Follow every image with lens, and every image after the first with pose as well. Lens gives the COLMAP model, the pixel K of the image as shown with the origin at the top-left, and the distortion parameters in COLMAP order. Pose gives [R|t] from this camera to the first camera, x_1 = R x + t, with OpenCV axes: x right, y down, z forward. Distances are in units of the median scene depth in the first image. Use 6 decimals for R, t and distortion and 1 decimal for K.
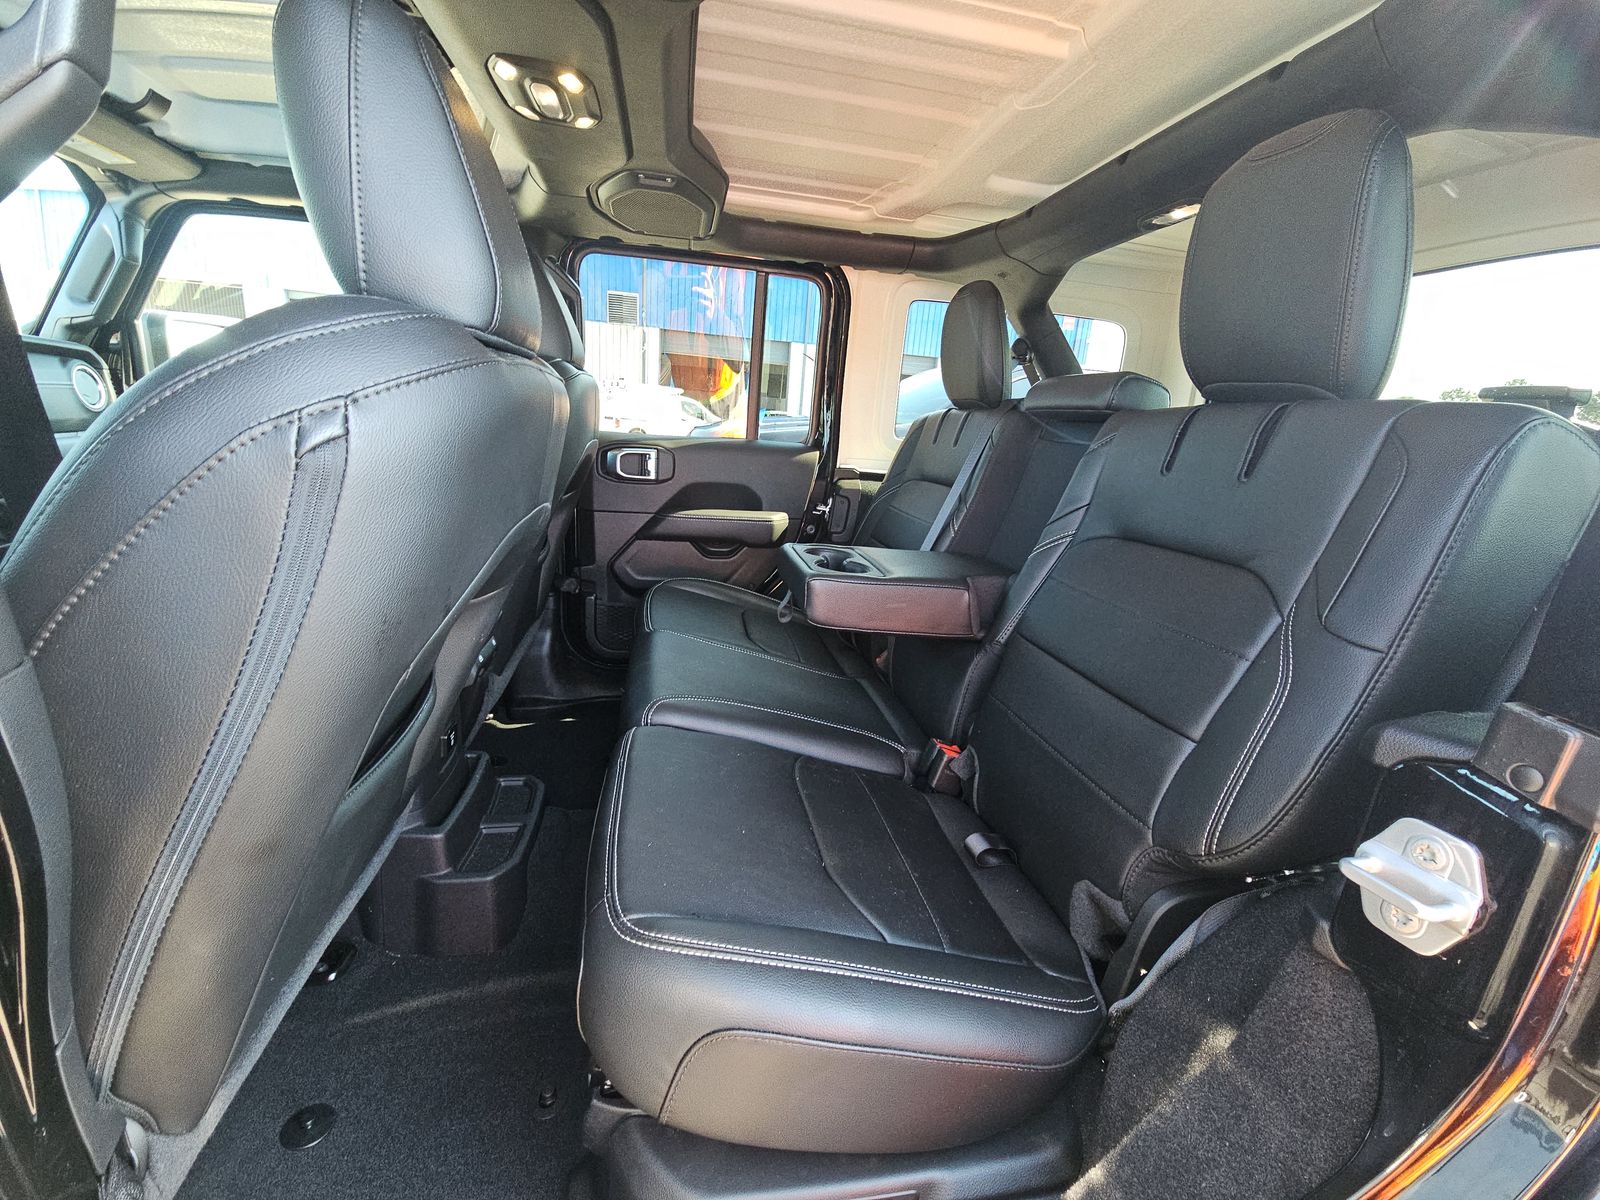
lens RADIAL K [[646.0, 0, 801.0], [0, 646.0, 595.5], [0, 0, 1]] dist [-0.001368, -0.000636]
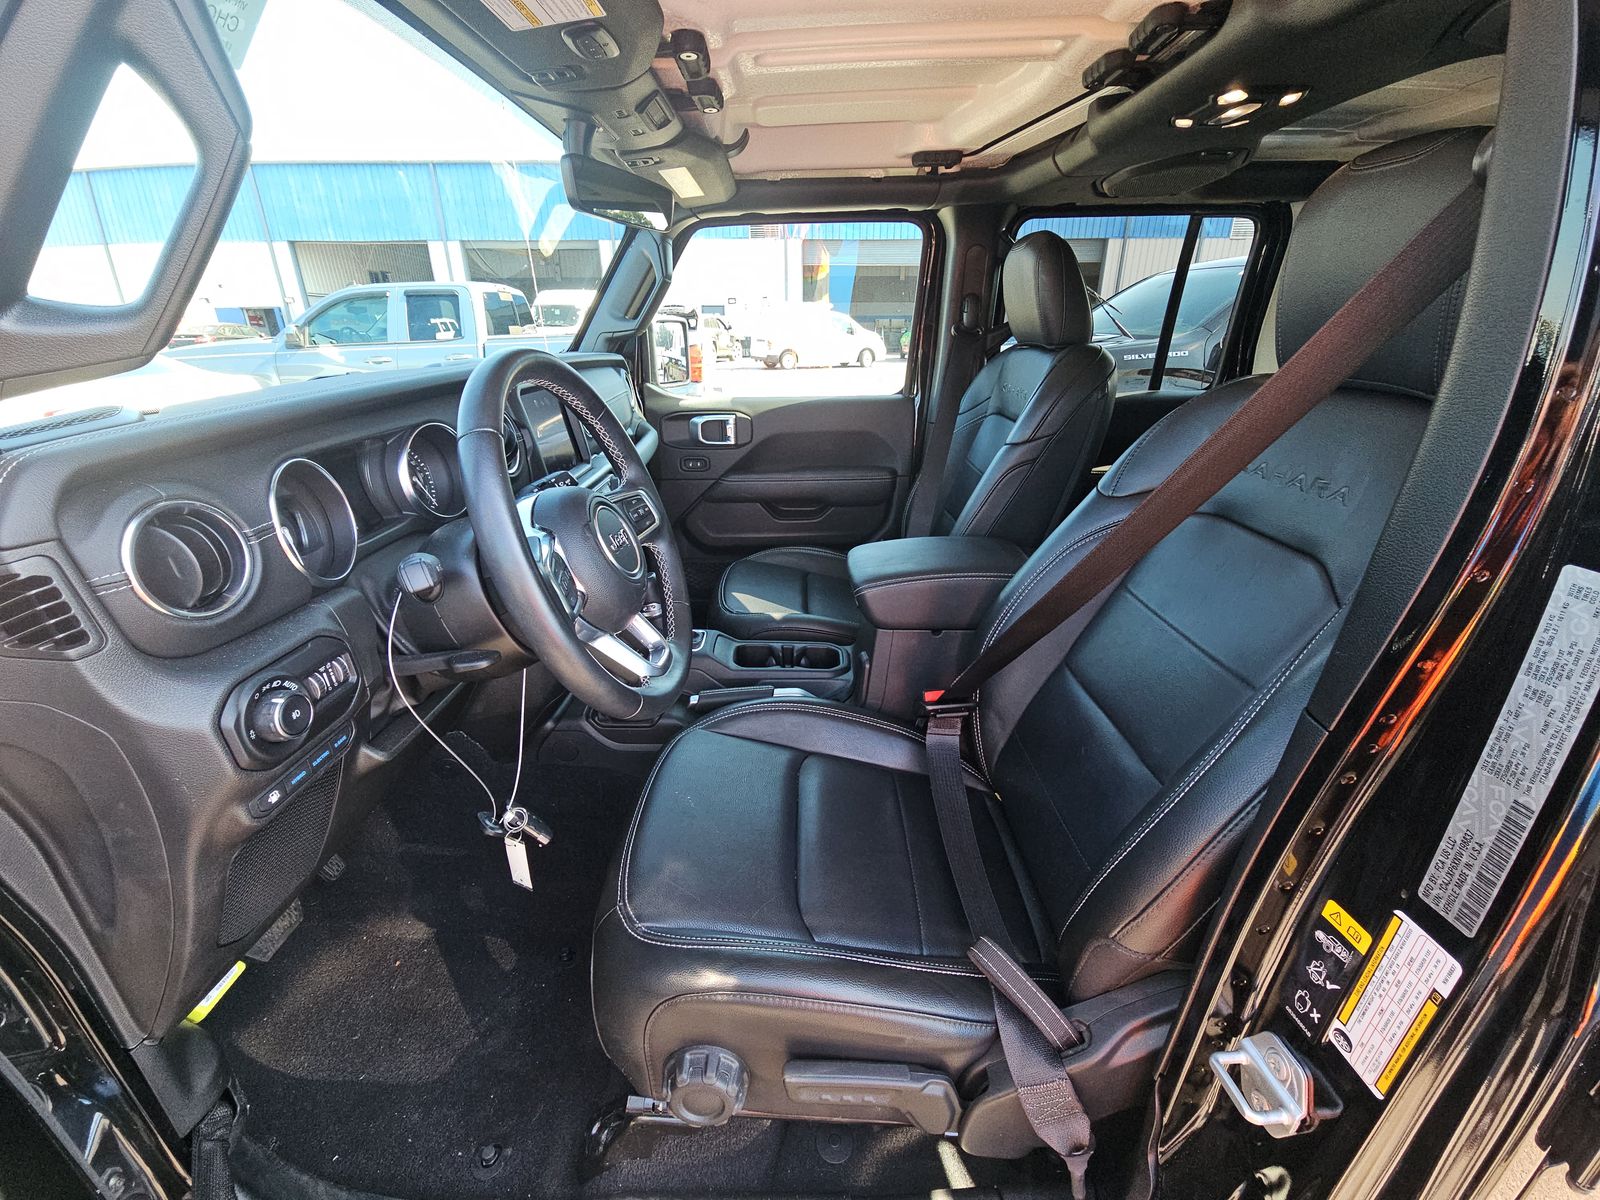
lens RADIAL K [[646.0, 0, 801.0], [0, 646.0, 595.5], [0, 0, 1]] dist [-0.001368, -0.000636]
pose [[0.980063, -0.001871, -0.198677, -0.537017], [0.027075, 0.991886, 0.124215, -0.084406], [0.196833, -0.127118, 0.972161, -0.145748]]
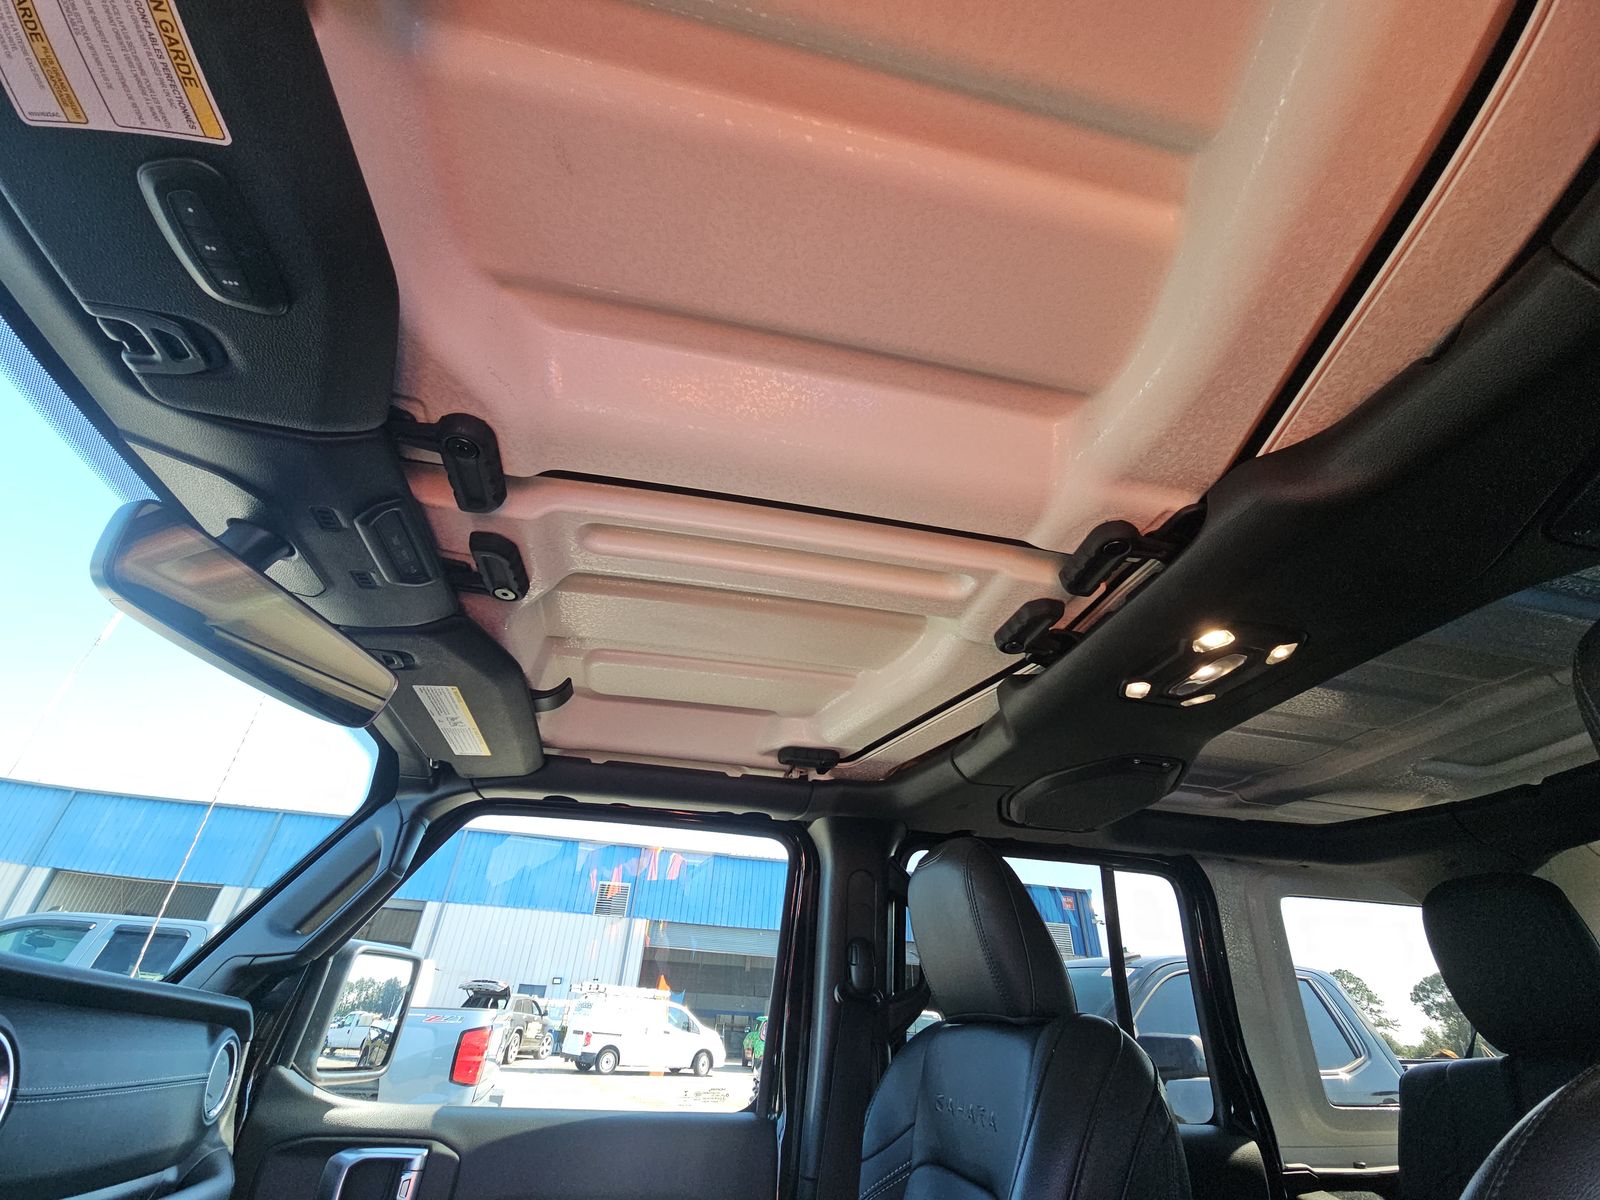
lens RADIAL K [[646.0, 0, 801.0], [0, 646.0, 595.5], [0, 0, 1]] dist [-0.001368, -0.000636]
pose [[0.999154, -0.004965, 0.040831, -0.567850], [0.033969, 0.659370, -0.751050, -0.147532], [-0.023193, 0.751802, 0.658981, 0.246261]]
